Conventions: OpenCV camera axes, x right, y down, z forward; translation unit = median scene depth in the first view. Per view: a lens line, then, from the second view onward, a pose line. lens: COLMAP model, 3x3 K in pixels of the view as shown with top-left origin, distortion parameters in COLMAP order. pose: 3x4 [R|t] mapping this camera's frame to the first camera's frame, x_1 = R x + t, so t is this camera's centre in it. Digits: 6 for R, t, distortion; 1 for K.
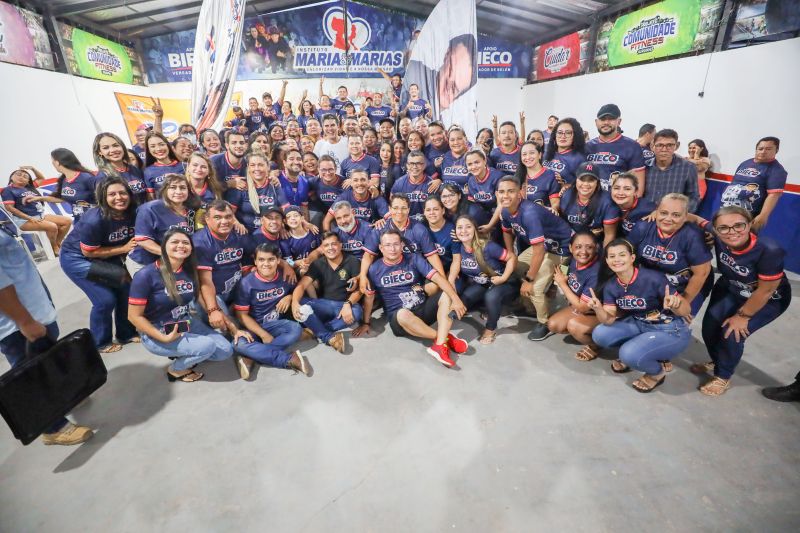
lens RADIAL K [[378.0, 0, 400.0], [0, 378.0, 266.5], [0, 0, 1]] dist [-0.015084, 0.000866]
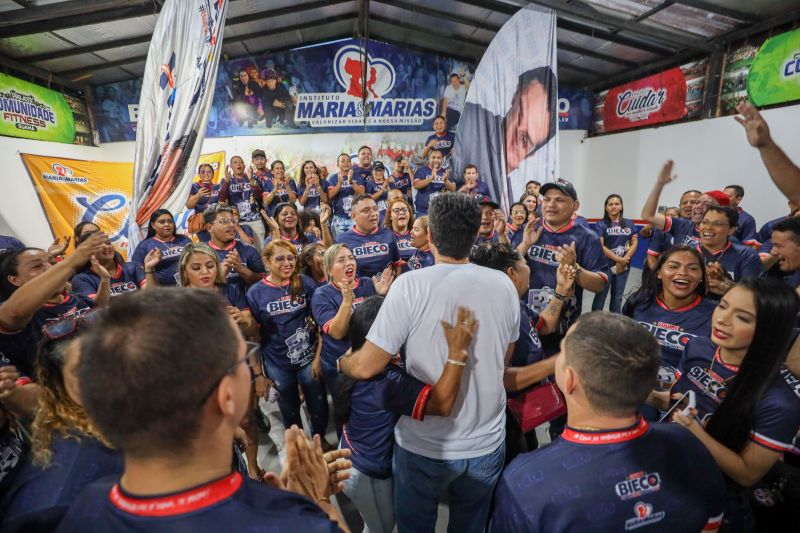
lens RADIAL K [[378.0, 0, 400.0], [0, 378.0, 266.5], [0, 0, 1]] dist [-0.015084, 0.000866]
pose [[0.999663, -0.022194, 0.013470, -0.113354], [0.023876, 0.989692, -0.141206, -0.160047], [-0.010197, 0.141480, 0.989889, 0.370458]]
